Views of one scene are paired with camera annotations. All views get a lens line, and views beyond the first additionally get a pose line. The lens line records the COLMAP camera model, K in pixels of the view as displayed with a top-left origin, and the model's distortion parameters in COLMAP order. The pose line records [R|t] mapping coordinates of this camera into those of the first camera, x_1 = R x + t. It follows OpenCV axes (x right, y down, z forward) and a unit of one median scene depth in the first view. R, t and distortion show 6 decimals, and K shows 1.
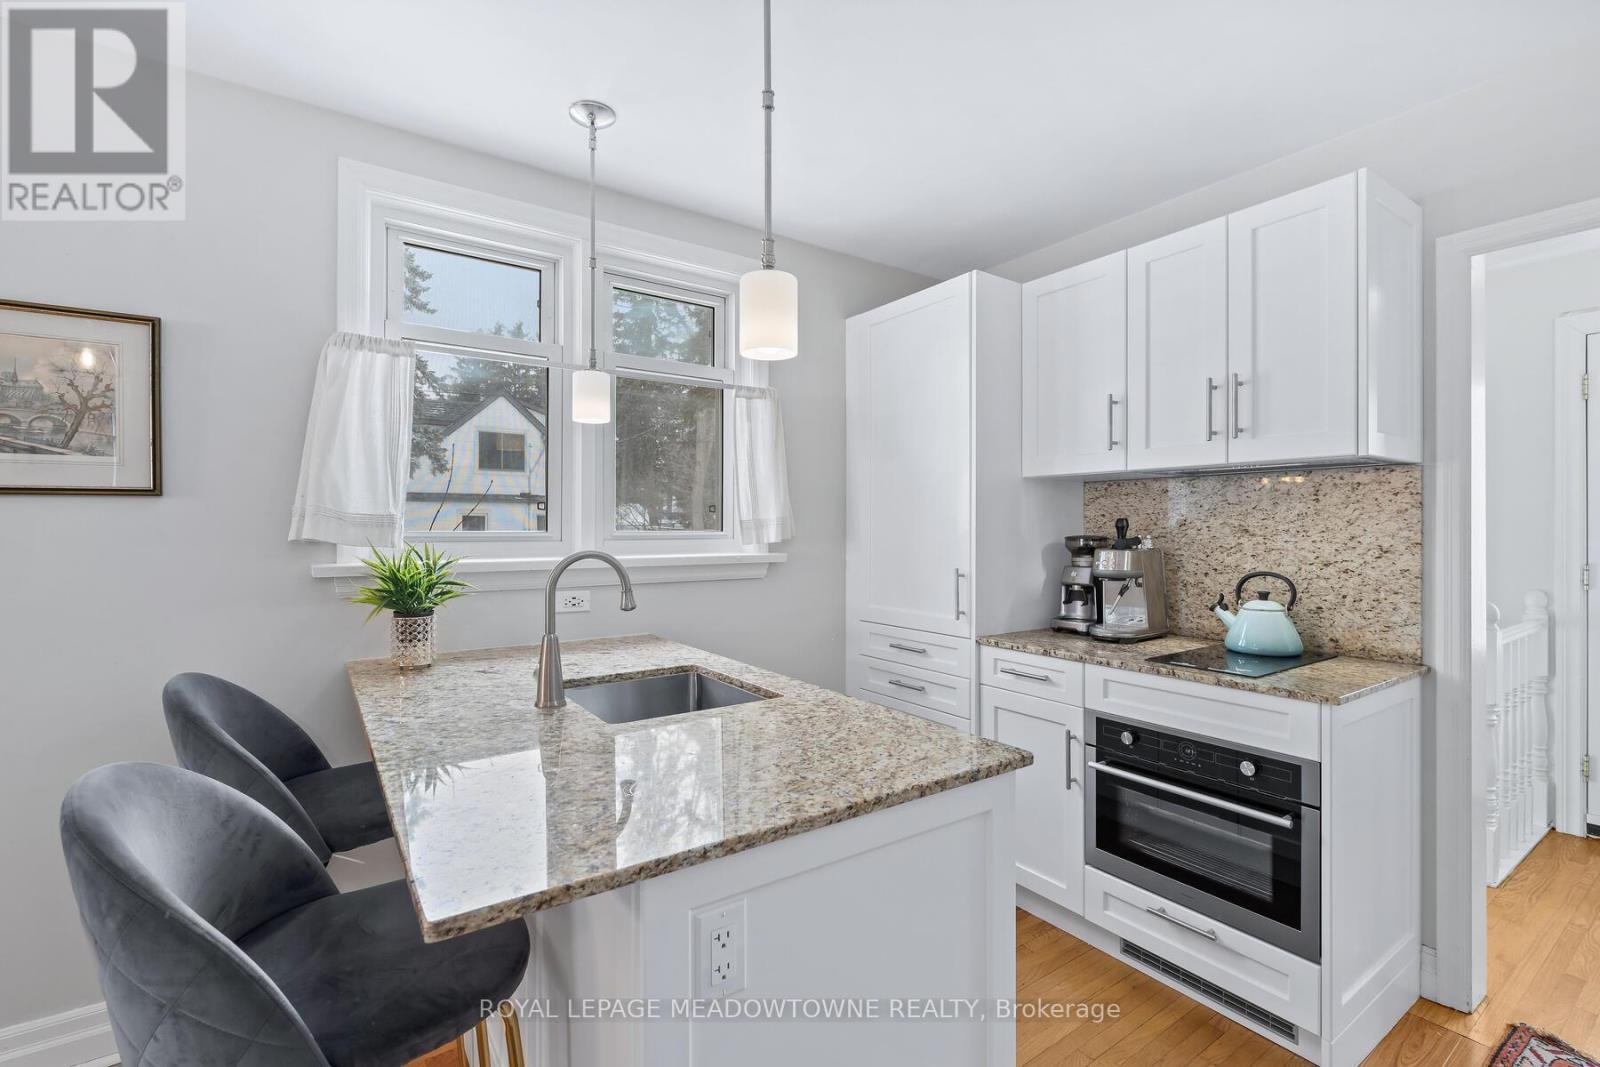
lens RADIAL K [[723.7, 0, 803.3], [0, 723.7, 534.2], [0, 0, 1]] dist [0.001068, 0.000199]
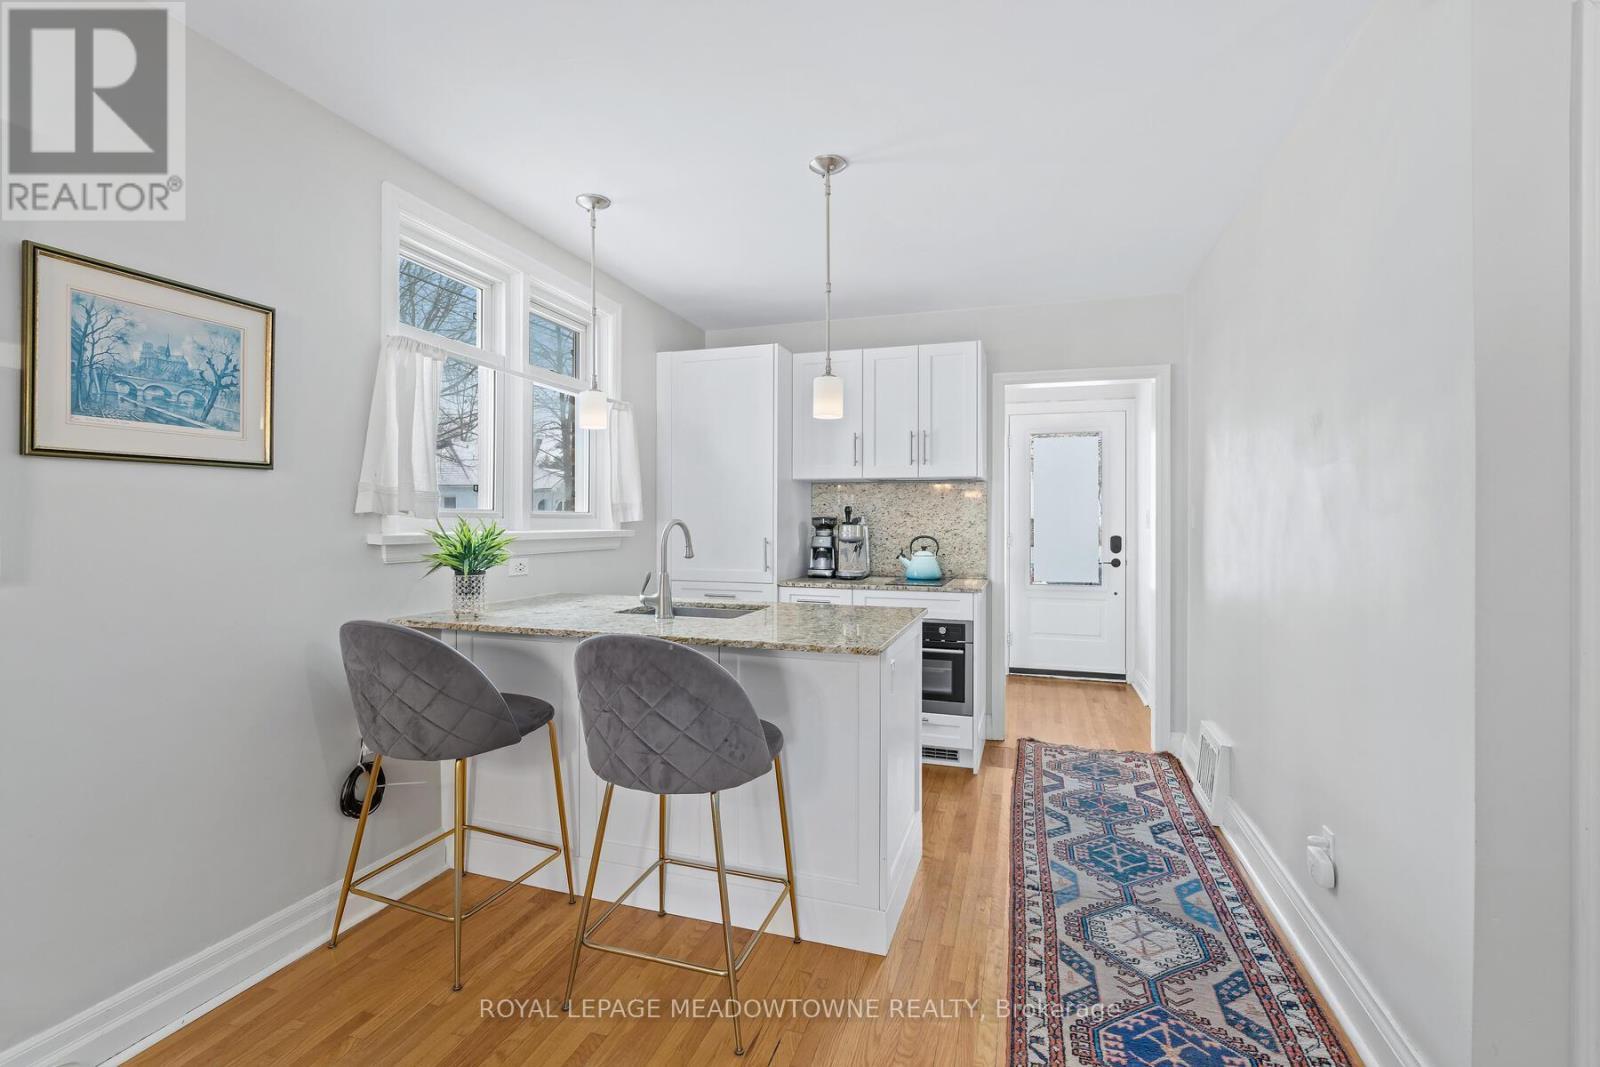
lens RADIAL K [[723.7, 0, 804.6], [0, 723.7, 526.1], [0, 0, 1]] dist [0.001068, 0.000199]
pose [[0.791871, -0.001013, 0.610687, -0.784341], [0.002585, 0.999995, -0.001692, 0.030925], [-0.610683, 0.002918, 0.791870, -0.307509]]
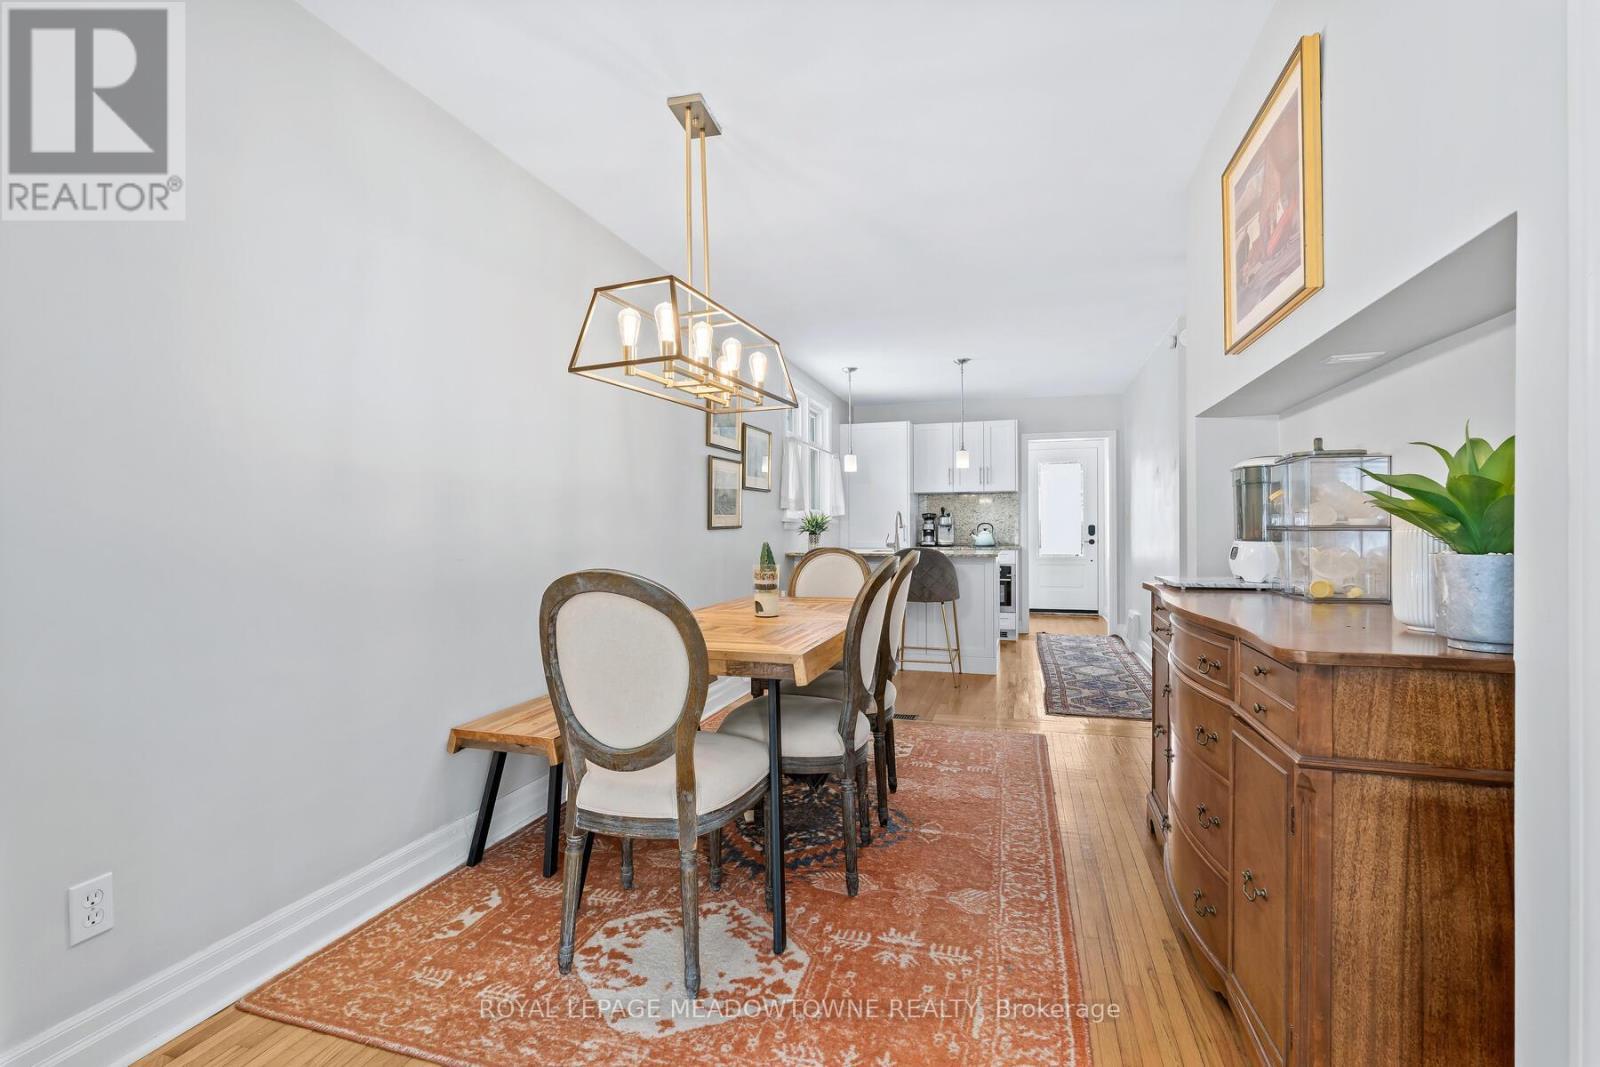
lens RADIAL K [[723.7, 0, 787.9], [0, 723.7, 527.8], [0, 0, 1]] dist [0.001068, 0.000199]
pose [[0.796768, 0.000682, 0.604284, -2.299005], [0.005755, 0.999945, -0.008716, 0.104899], [-0.604257, 0.010423, 0.796721, -1.237873]]
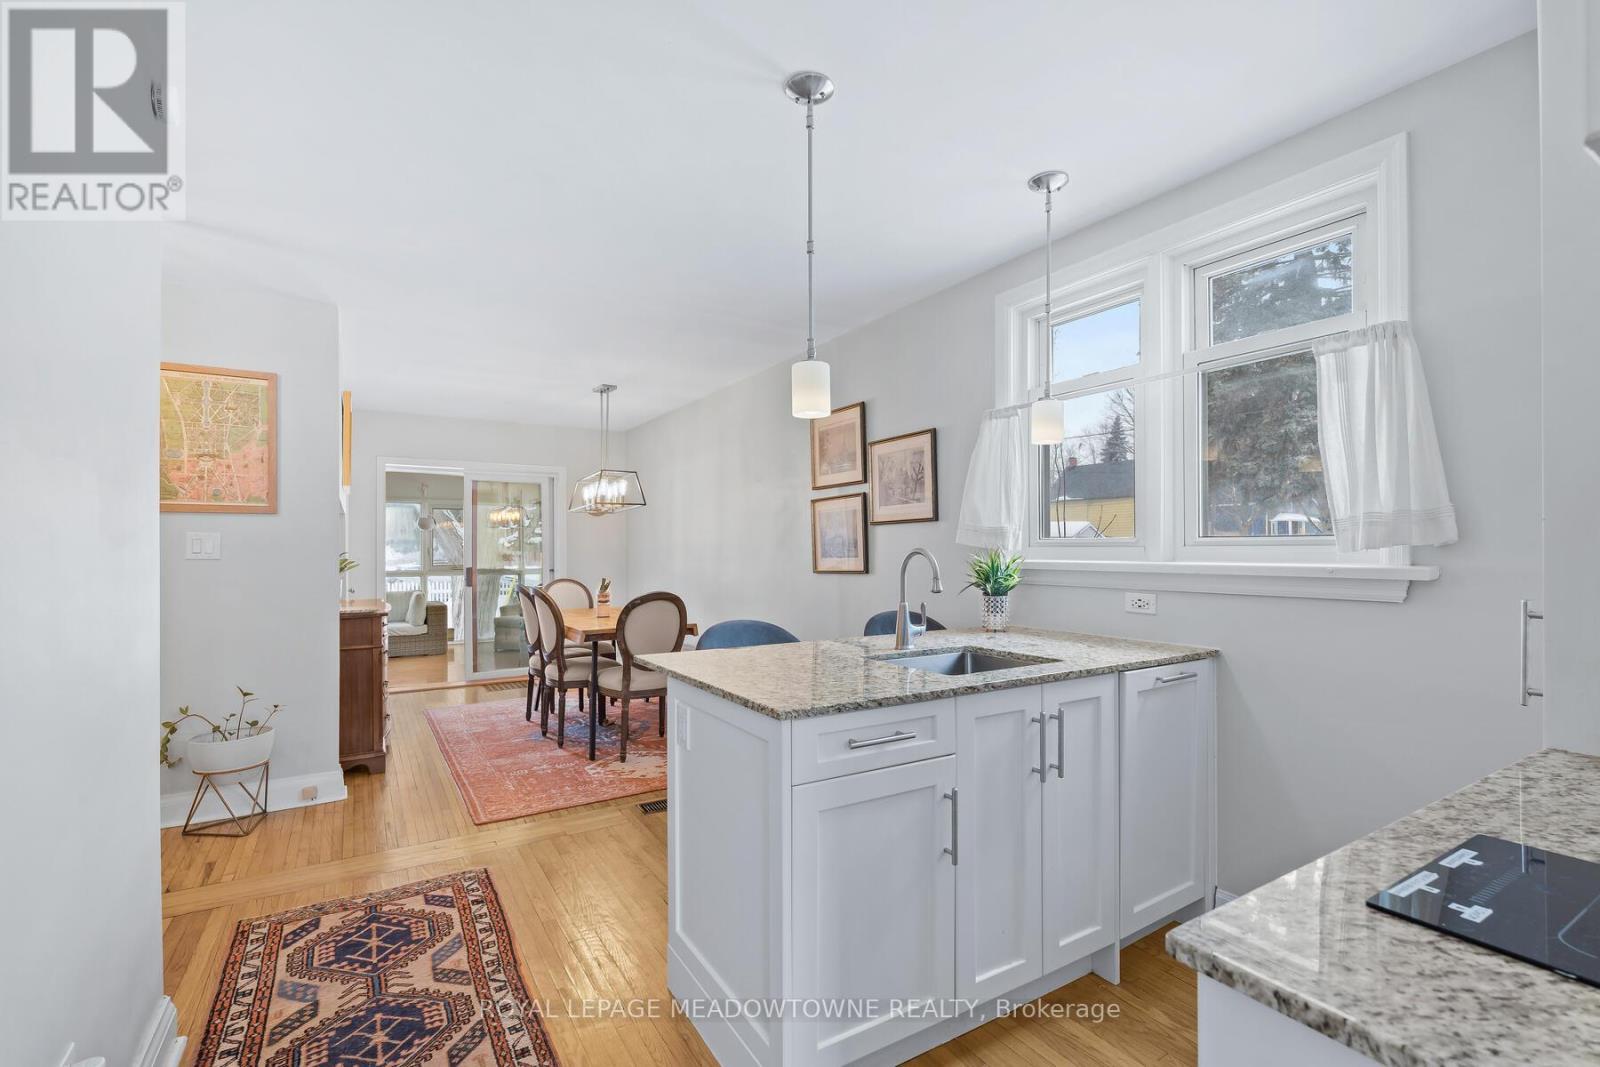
lens RADIAL K [[723.7, 0, 801.4], [0, 723.7, 545.5], [0, 0, 1]] dist [0.001068, 0.000199]
pose [[-0.059548, -0.000533, -0.998225, 0.883928], [-0.001473, 0.999999, -0.000447, 0.011258], [0.998224, 0.001444, -0.059549, 0.649351]]
